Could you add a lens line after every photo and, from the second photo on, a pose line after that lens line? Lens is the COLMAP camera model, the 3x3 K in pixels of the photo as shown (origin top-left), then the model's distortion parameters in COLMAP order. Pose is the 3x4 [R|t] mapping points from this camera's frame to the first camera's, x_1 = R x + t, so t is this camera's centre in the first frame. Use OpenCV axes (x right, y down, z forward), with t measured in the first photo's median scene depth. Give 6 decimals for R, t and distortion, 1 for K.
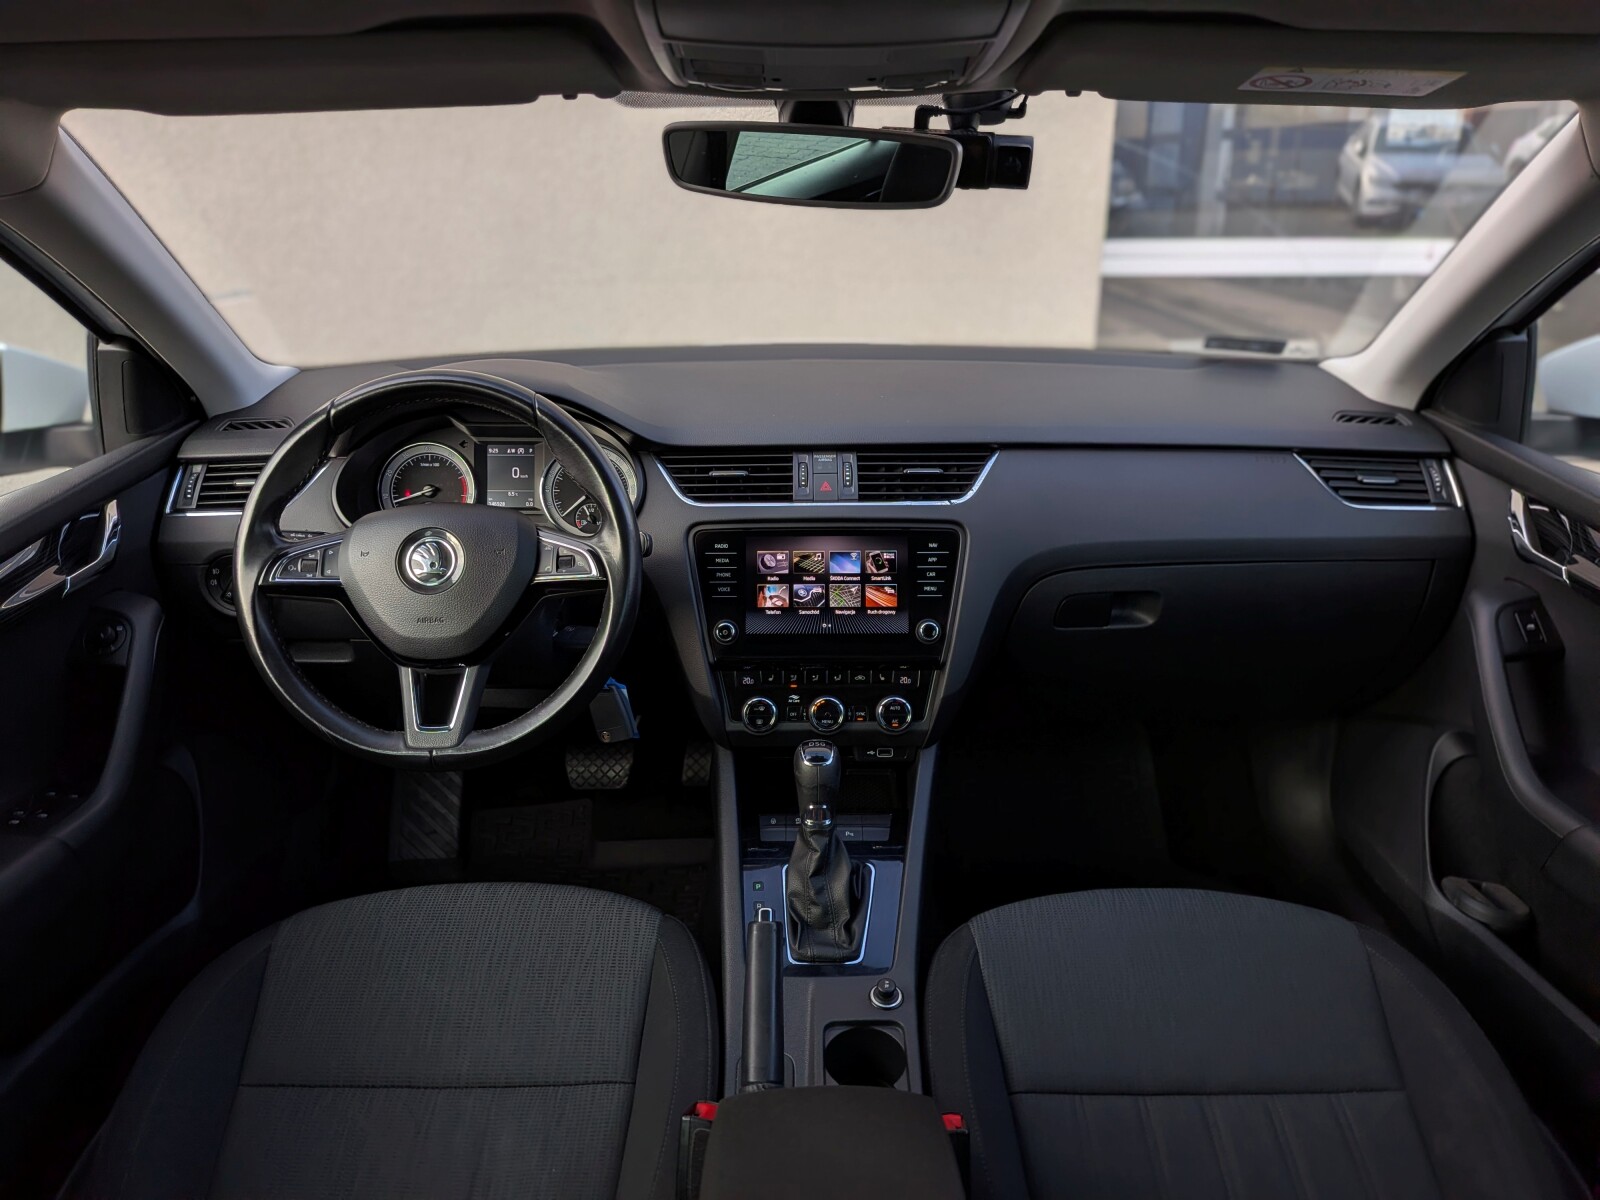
lens RADIAL K [[1138.5, 0, 809.4], [0, 1138.5, 588.4], [0, 0, 1]] dist [0.083101, -0.171929]
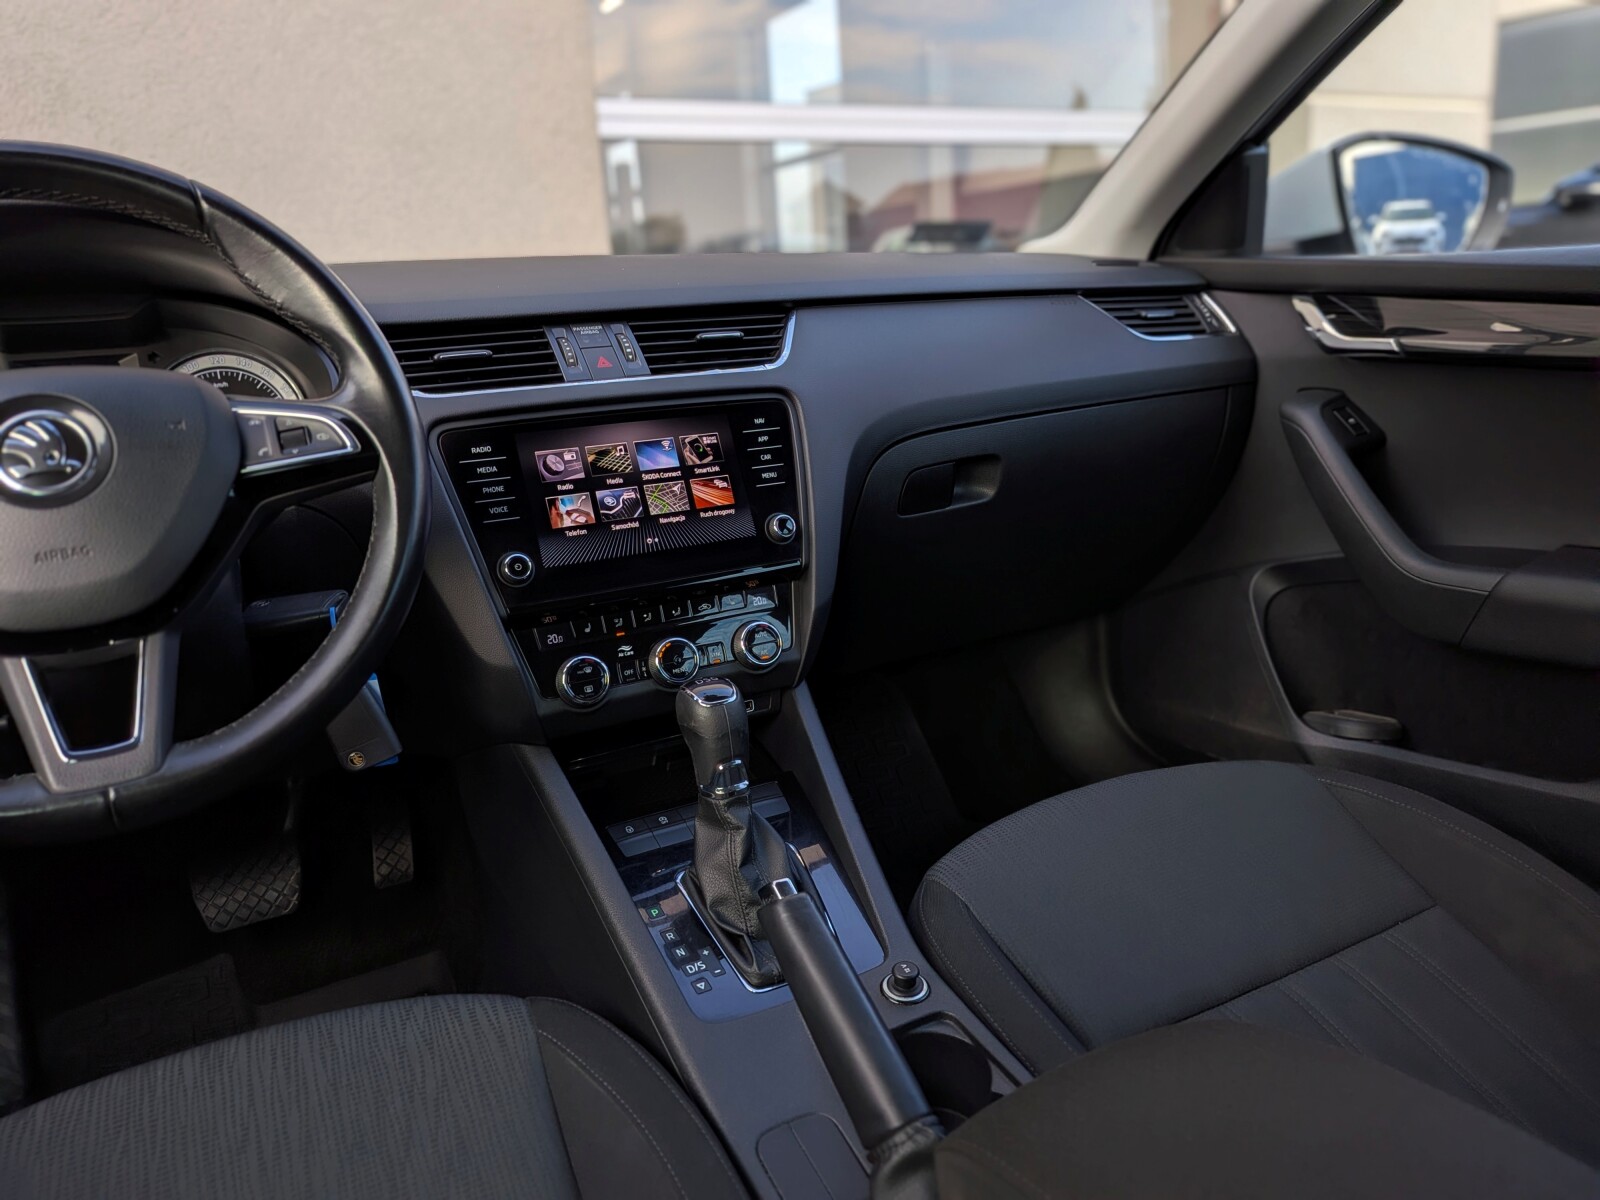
lens RADIAL K [[1138.8, 0, 806.9], [0, 1138.8, 600.7], [0, 0, 1]] dist [0.072990, -0.136980]
pose [[0.882182, -0.163291, 0.441690, -0.224128], [0.209419, 0.976140, -0.057396, 0.131904], [-0.421779, 0.143132, 0.895330, 0.314095]]
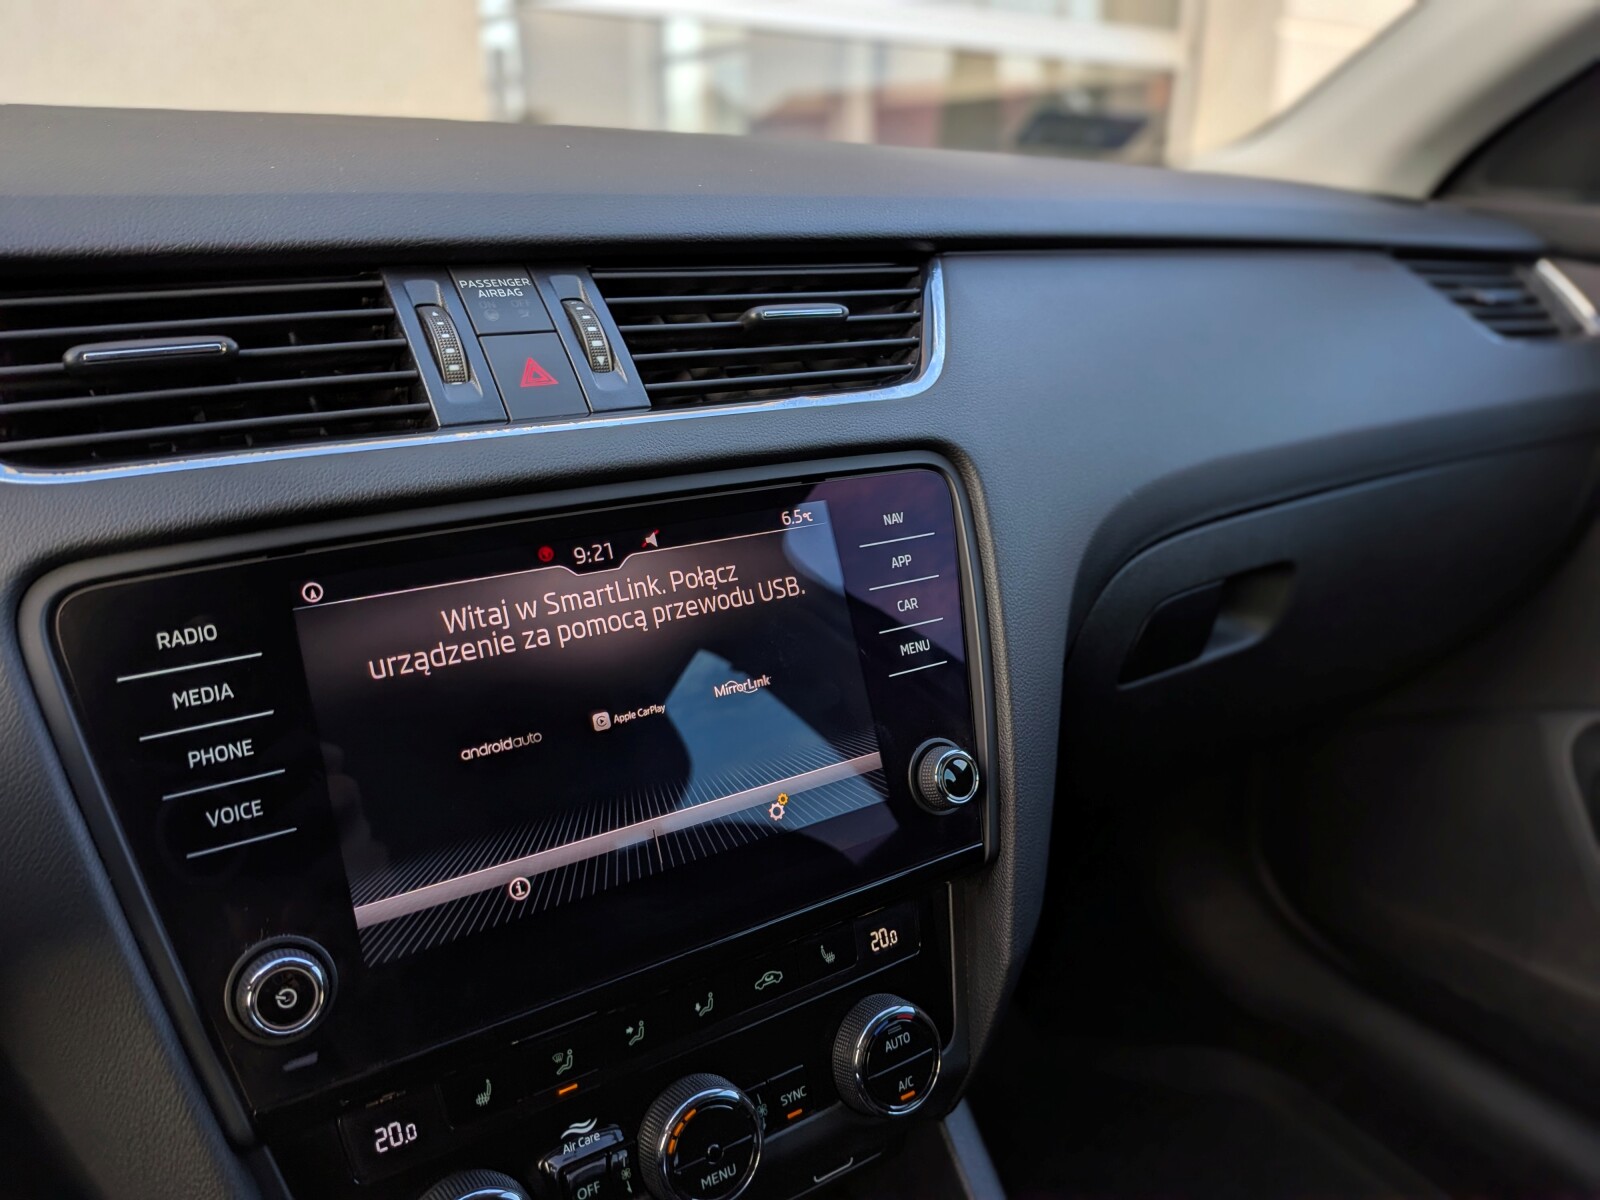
lens RADIAL K [[1165.8, 0, 797.6], [0, 1165.8, 585.6], [0, 0, 1]] dist [0.060090, -0.135945]
pose [[0.837712, -0.159884, 0.522183, -0.096823], [0.180117, 0.983570, 0.012201, -0.027910], [-0.515554, 0.083833, 0.852746, 0.726174]]
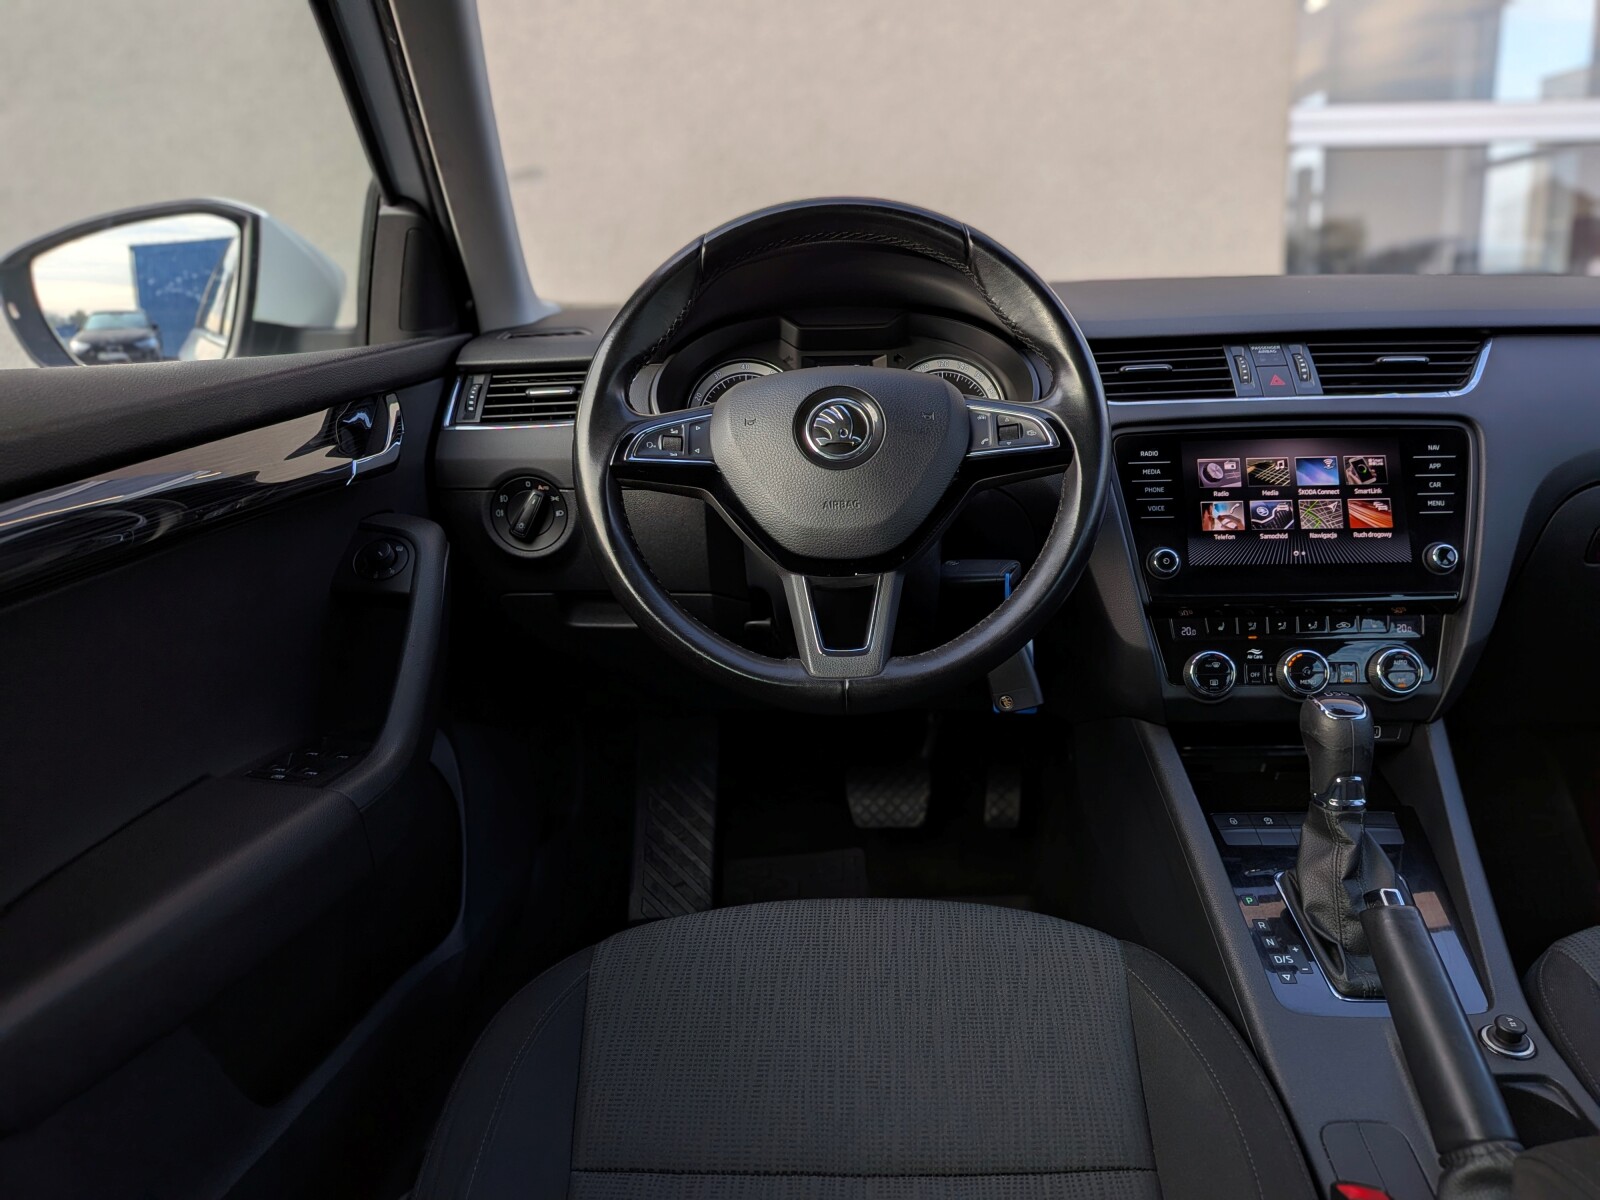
lens RADIAL K [[1138.5, 0, 809.4], [0, 1138.5, 588.4], [0, 0, 1]] dist [0.083101, -0.171929]
pose [[0.998731, -0.012263, -0.048853, -0.269478], [0.005937, 0.991808, -0.127597, 0.149762], [0.050018, 0.127145, 0.990622, 0.237028]]
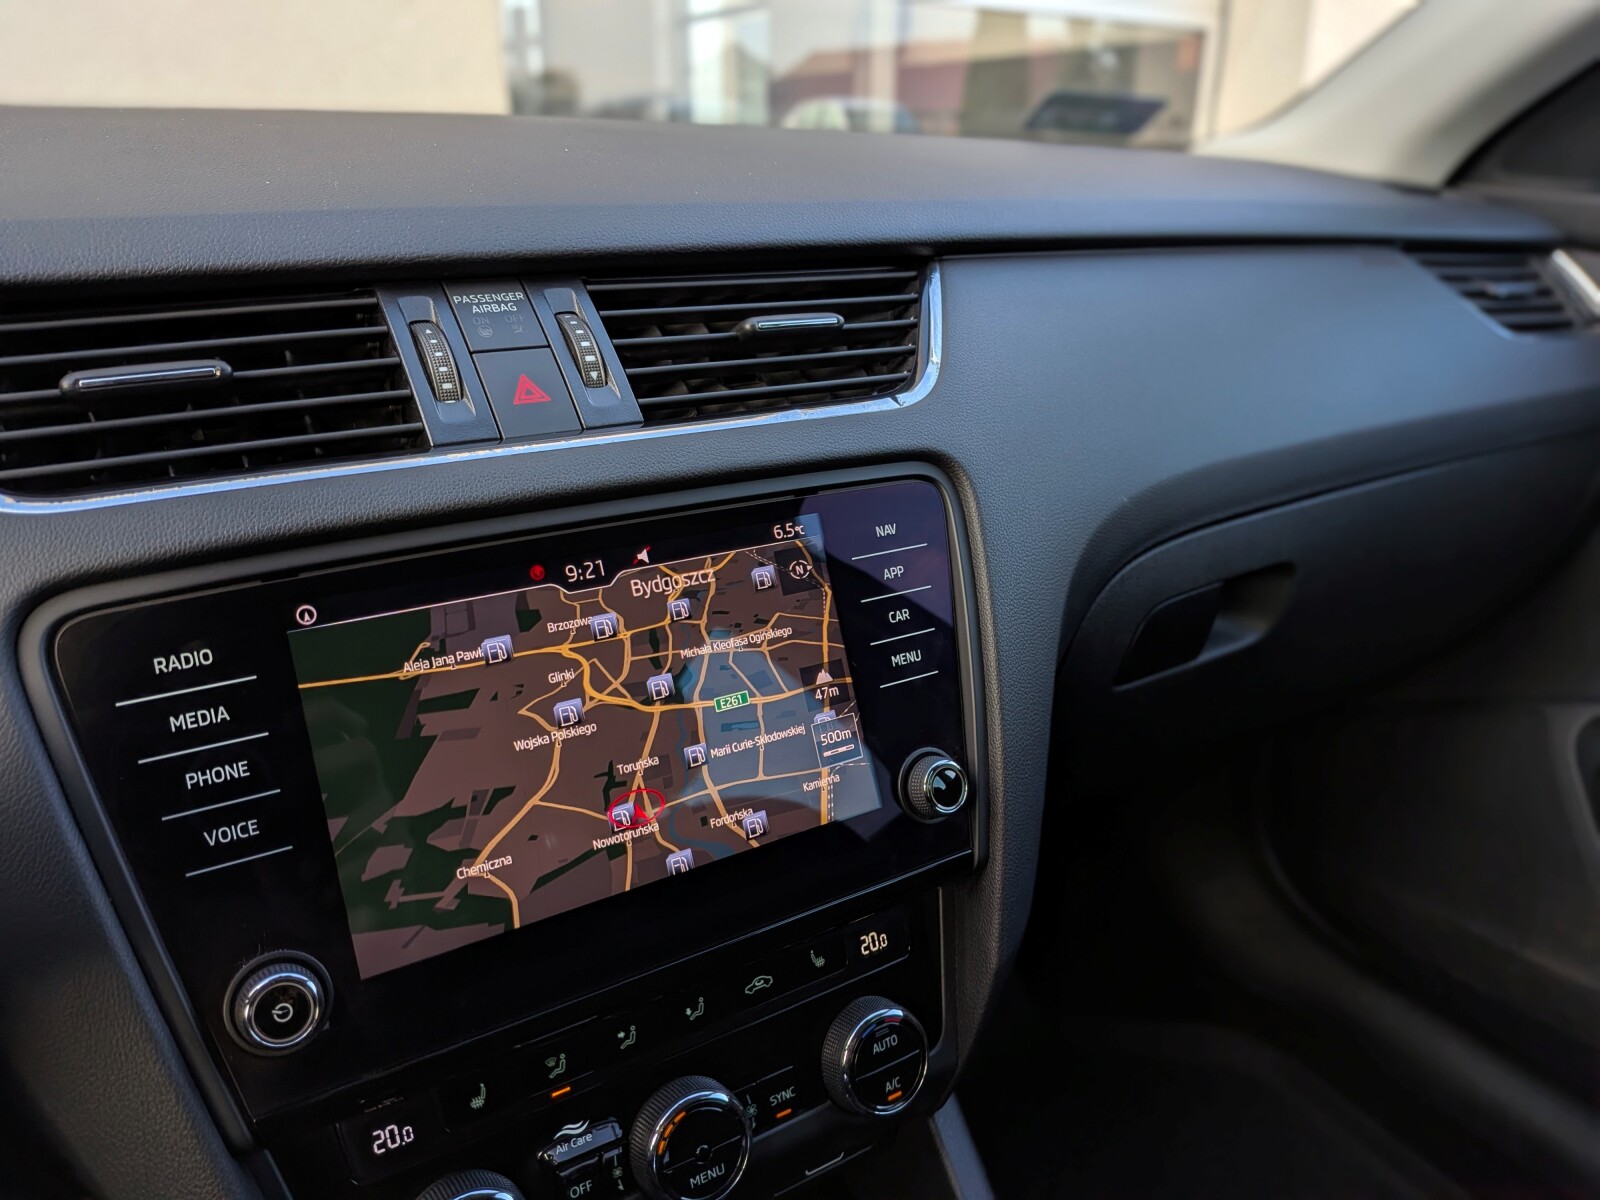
lens RADIAL K [[1163.6, 0, 803.1], [0, 1163.6, 591.6], [0, 0, 1]] dist [0.056379, -0.125301]
pose [[0.845695, -0.174503, 0.504331, -0.088977], [0.176667, 0.983288, 0.043980, -0.039621], [-0.503577, 0.051905, 0.862390, 0.718245]]
